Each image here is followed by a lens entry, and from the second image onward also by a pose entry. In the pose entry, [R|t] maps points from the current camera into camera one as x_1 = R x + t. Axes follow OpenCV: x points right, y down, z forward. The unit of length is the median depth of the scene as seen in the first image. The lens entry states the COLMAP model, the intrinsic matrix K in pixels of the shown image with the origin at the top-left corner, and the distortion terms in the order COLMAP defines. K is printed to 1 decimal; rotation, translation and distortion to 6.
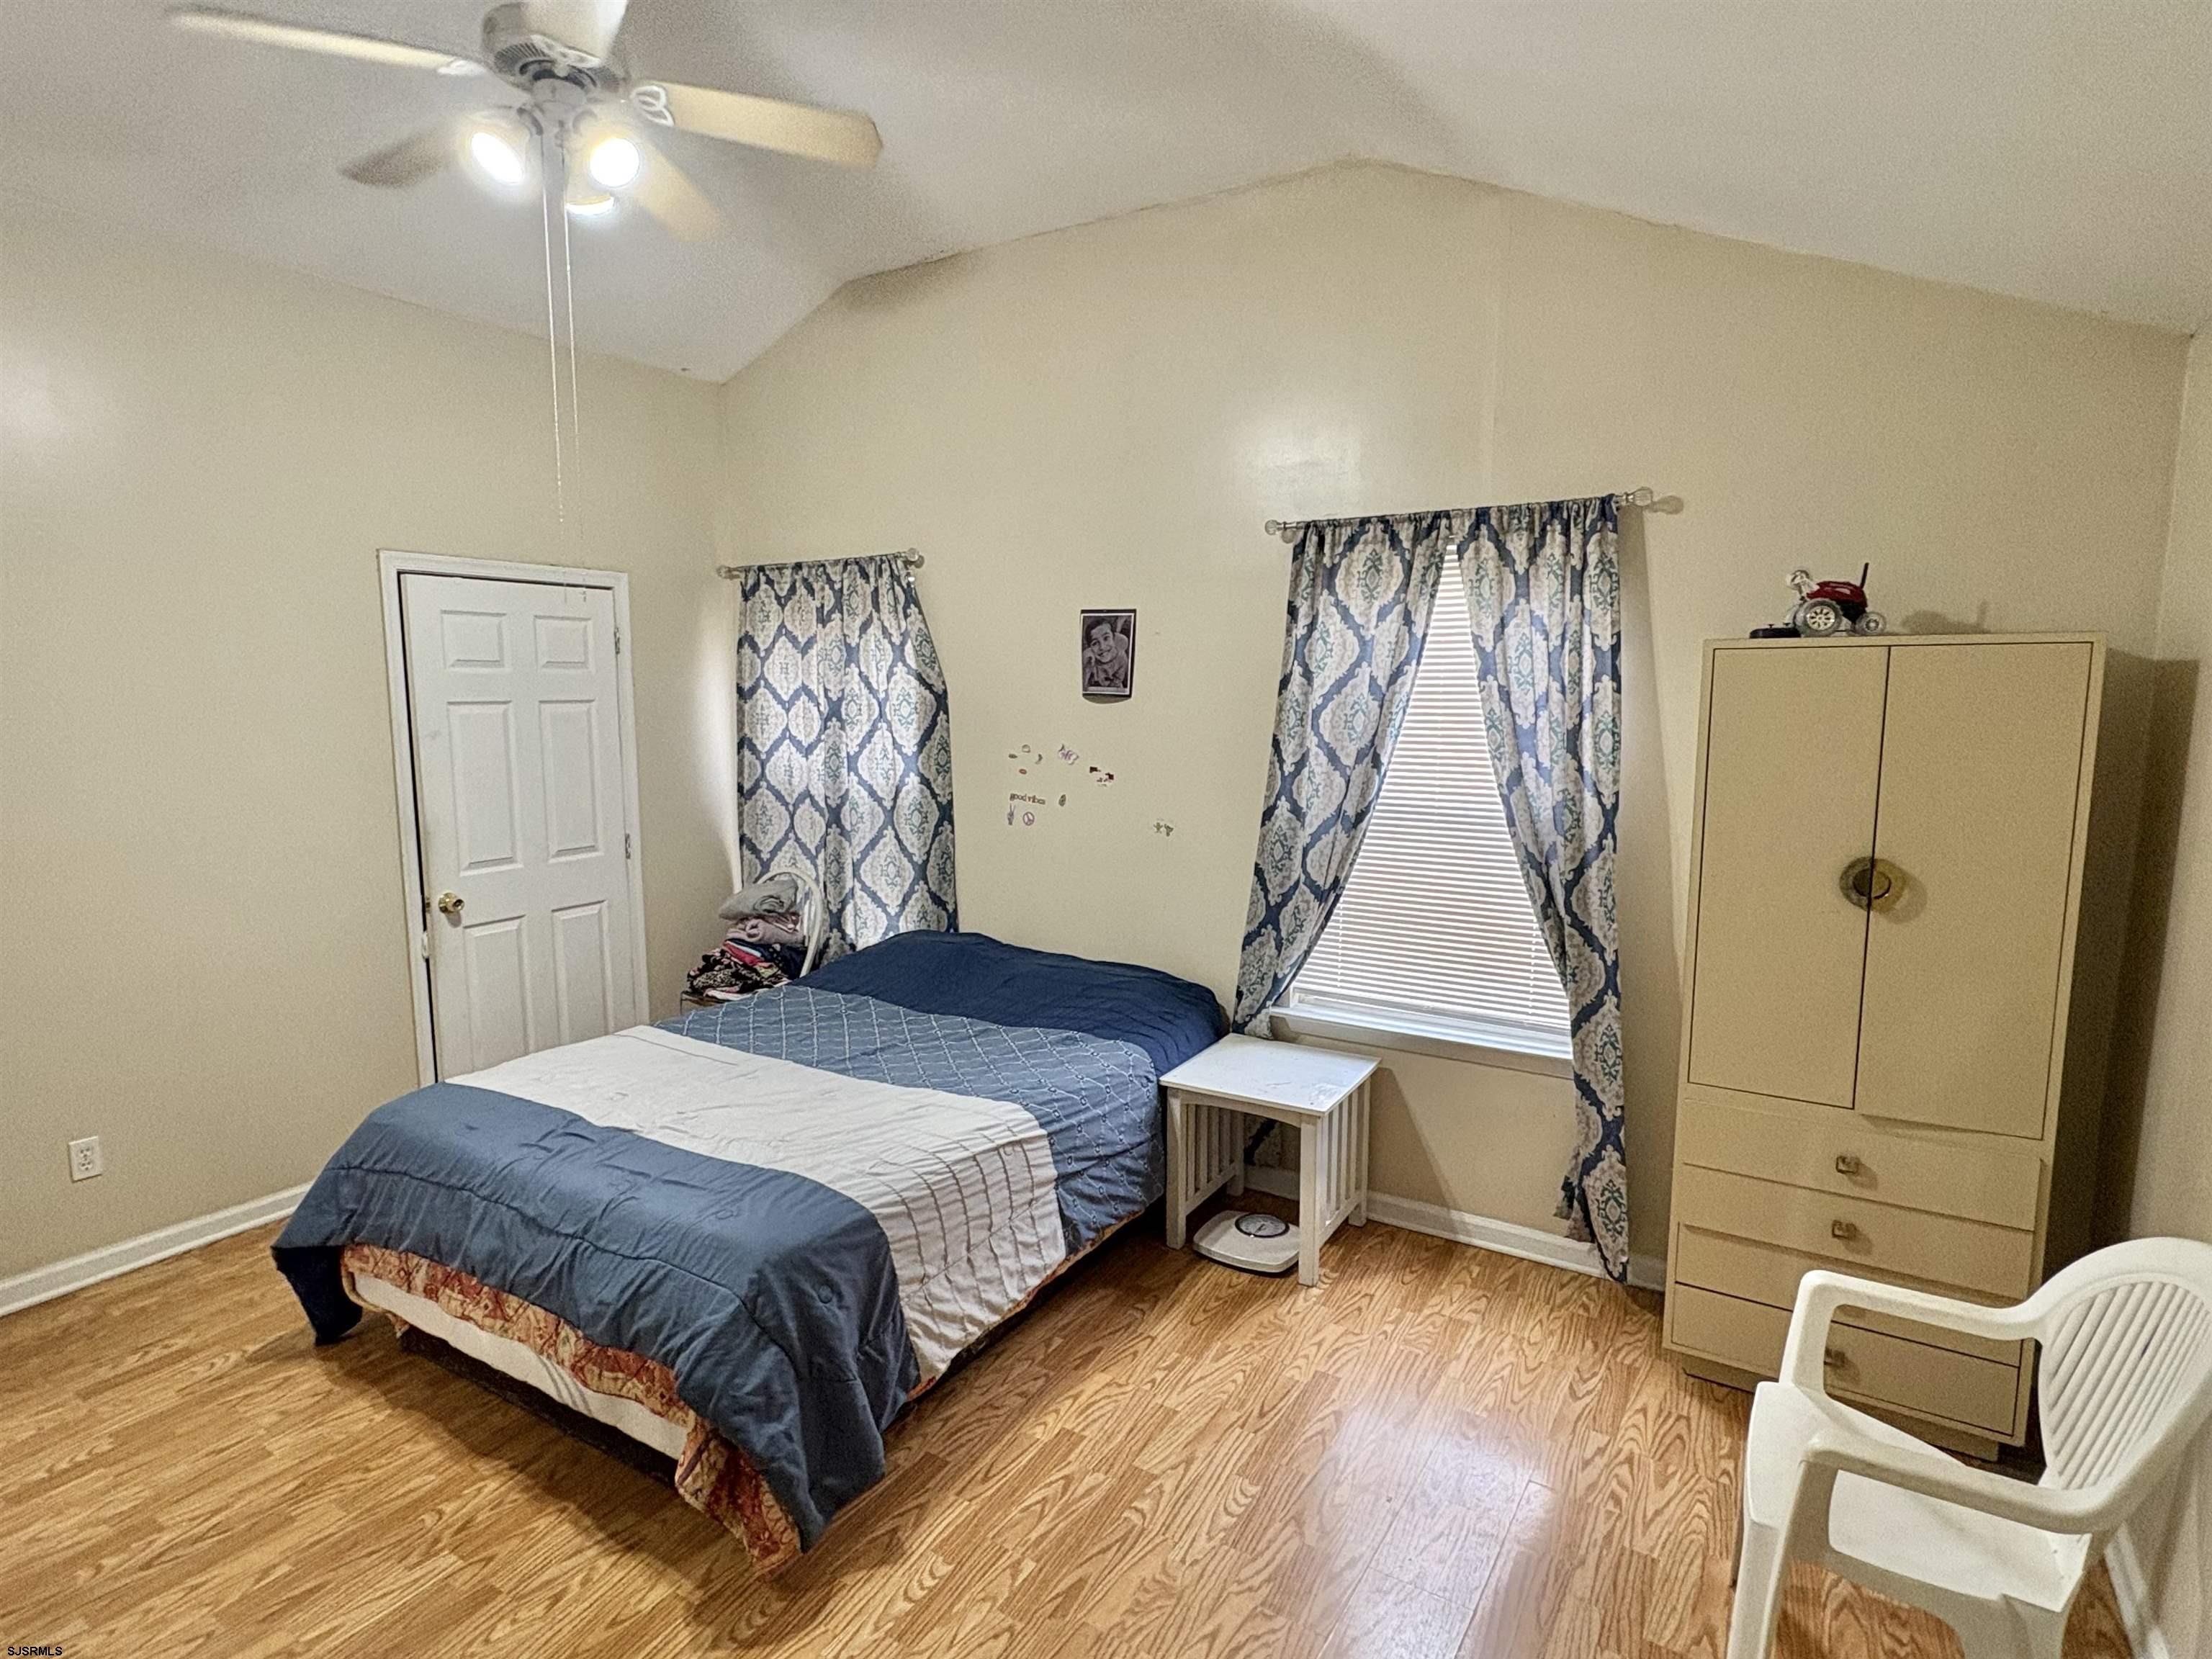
lens RADIAL K [[1191.6, 0, 1110.9], [0, 1191.6, 835.0], [0, 0, 1]] dist [-0.003559, 0.000450]
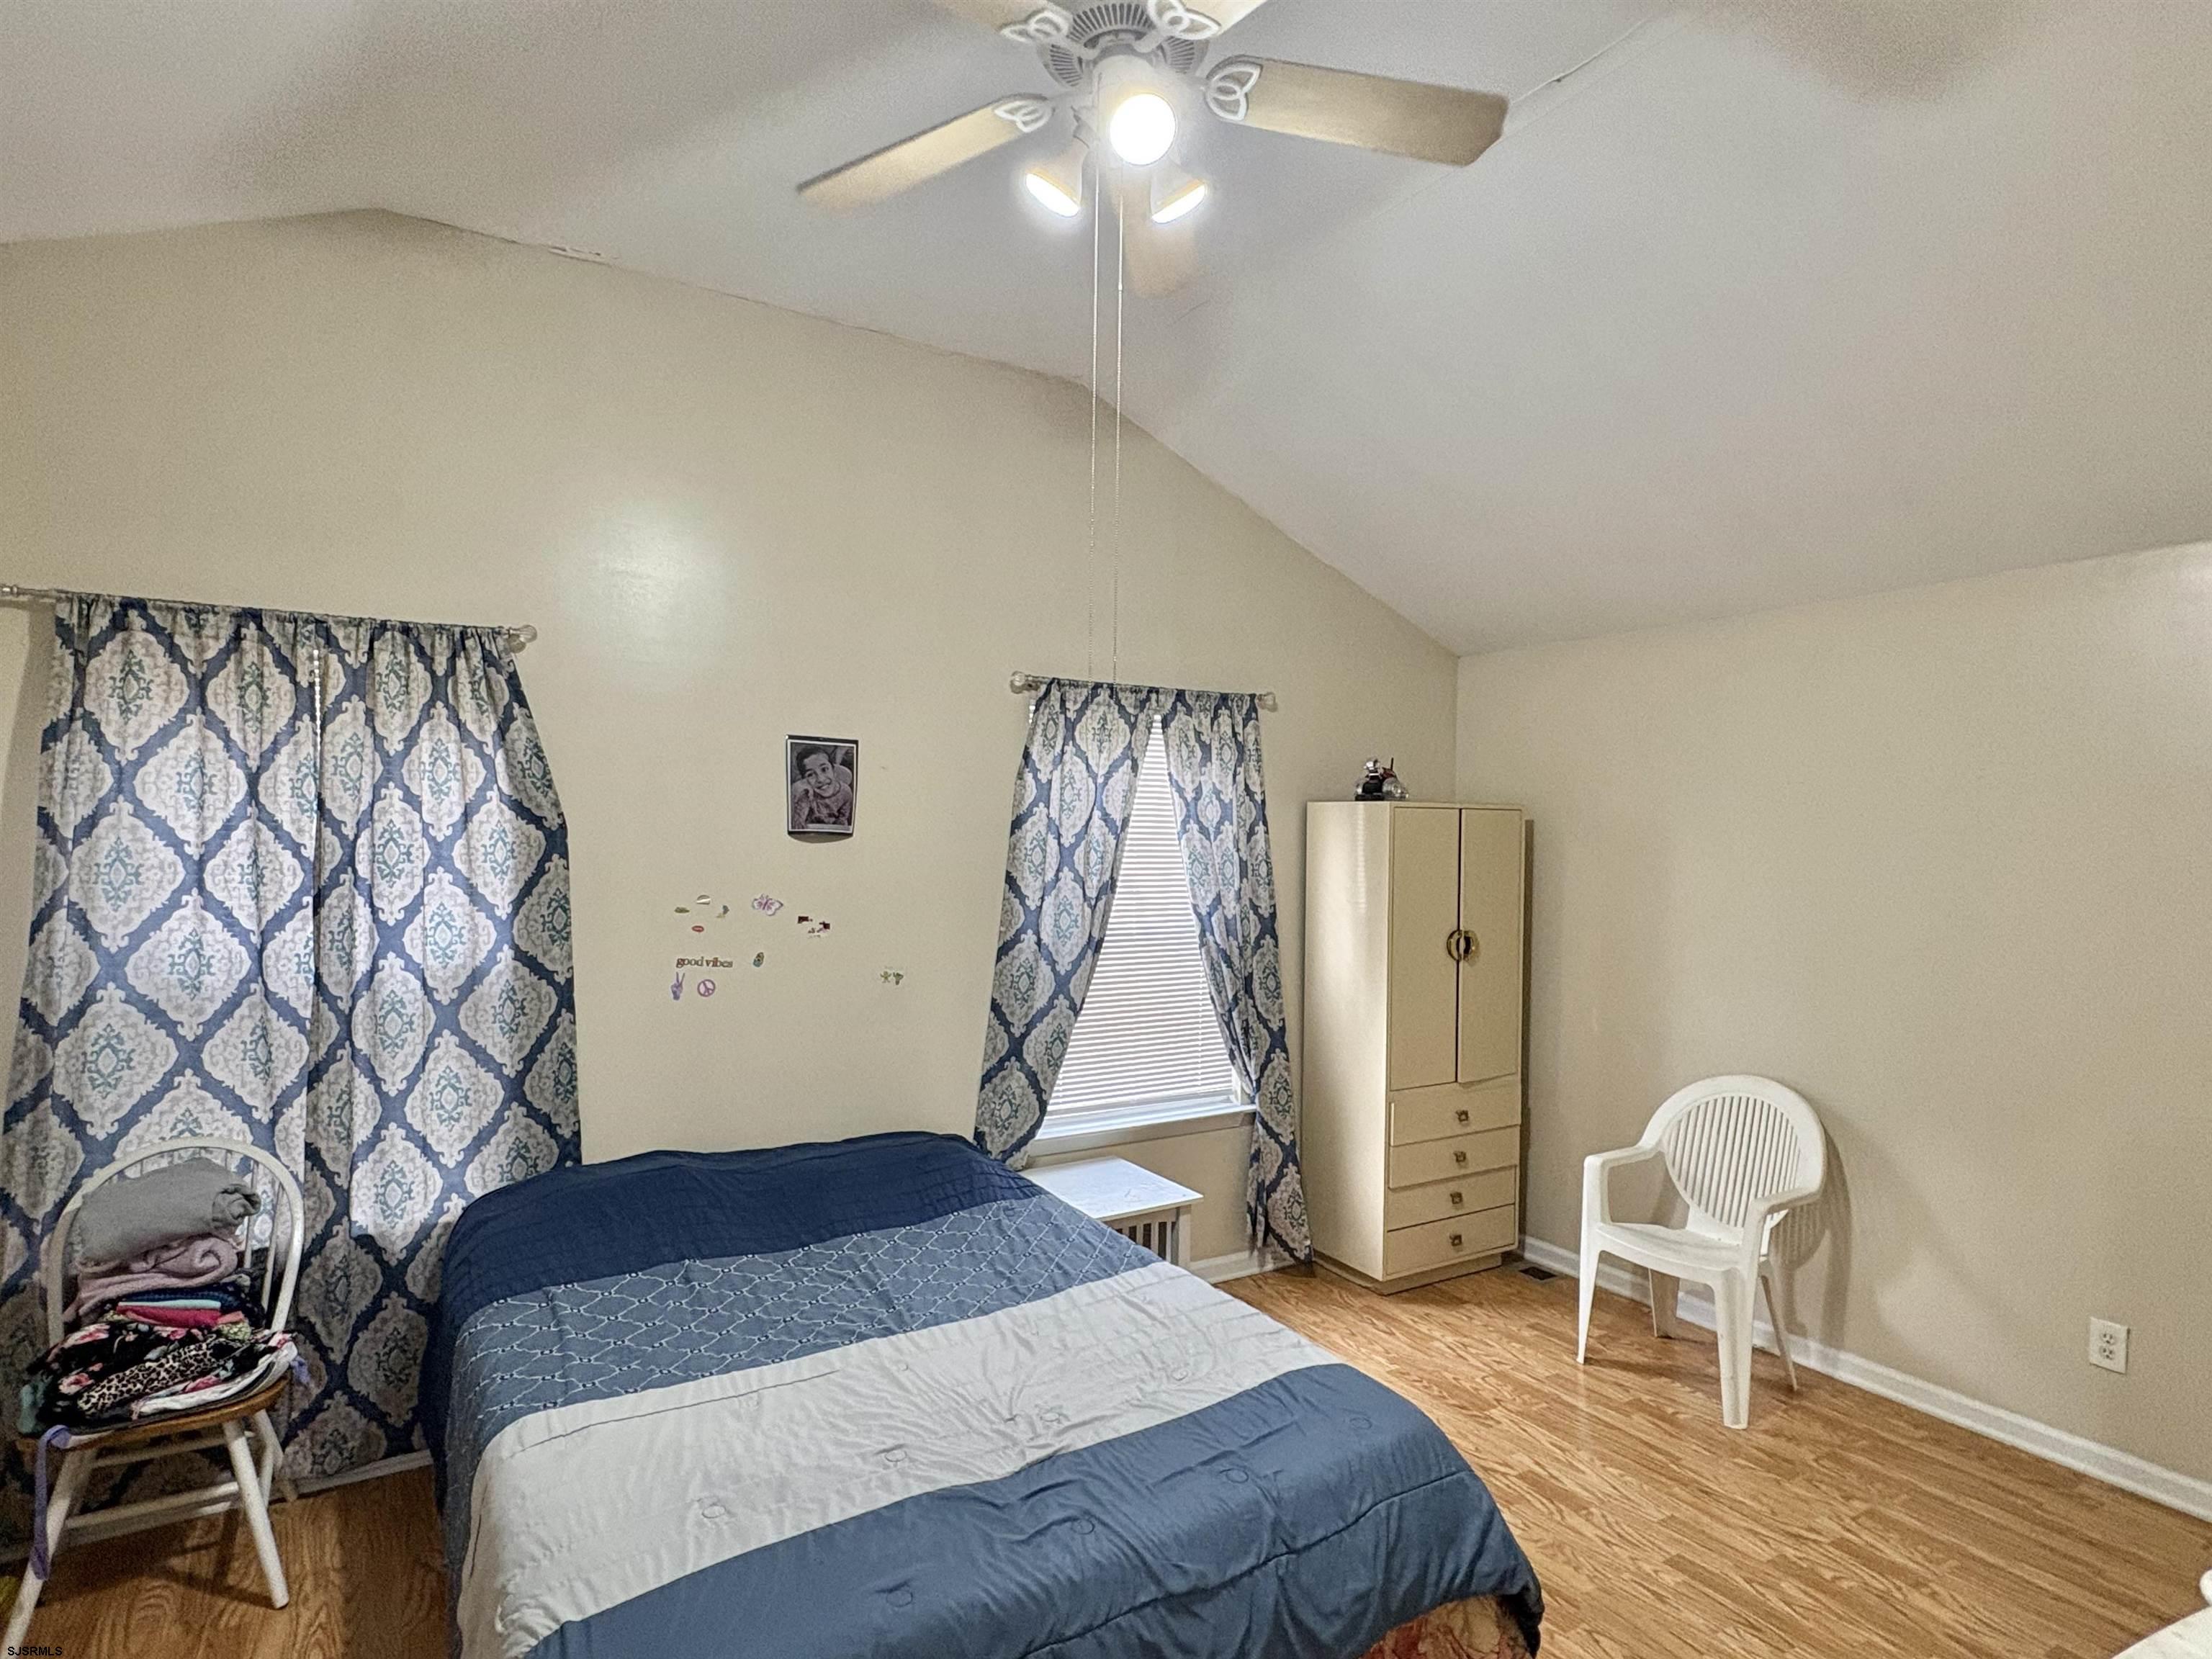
lens RADIAL K [[1191.6, 0, 1104.8], [0, 1191.6, 823.5], [0, 0, 1]] dist [-0.003559, 0.000450]
pose [[0.433541, 0.009832, 0.901080, -0.703291], [0.100283, 0.993203, -0.059087, -0.051521], [-0.895536, 0.115979, 0.429608, 0.433293]]
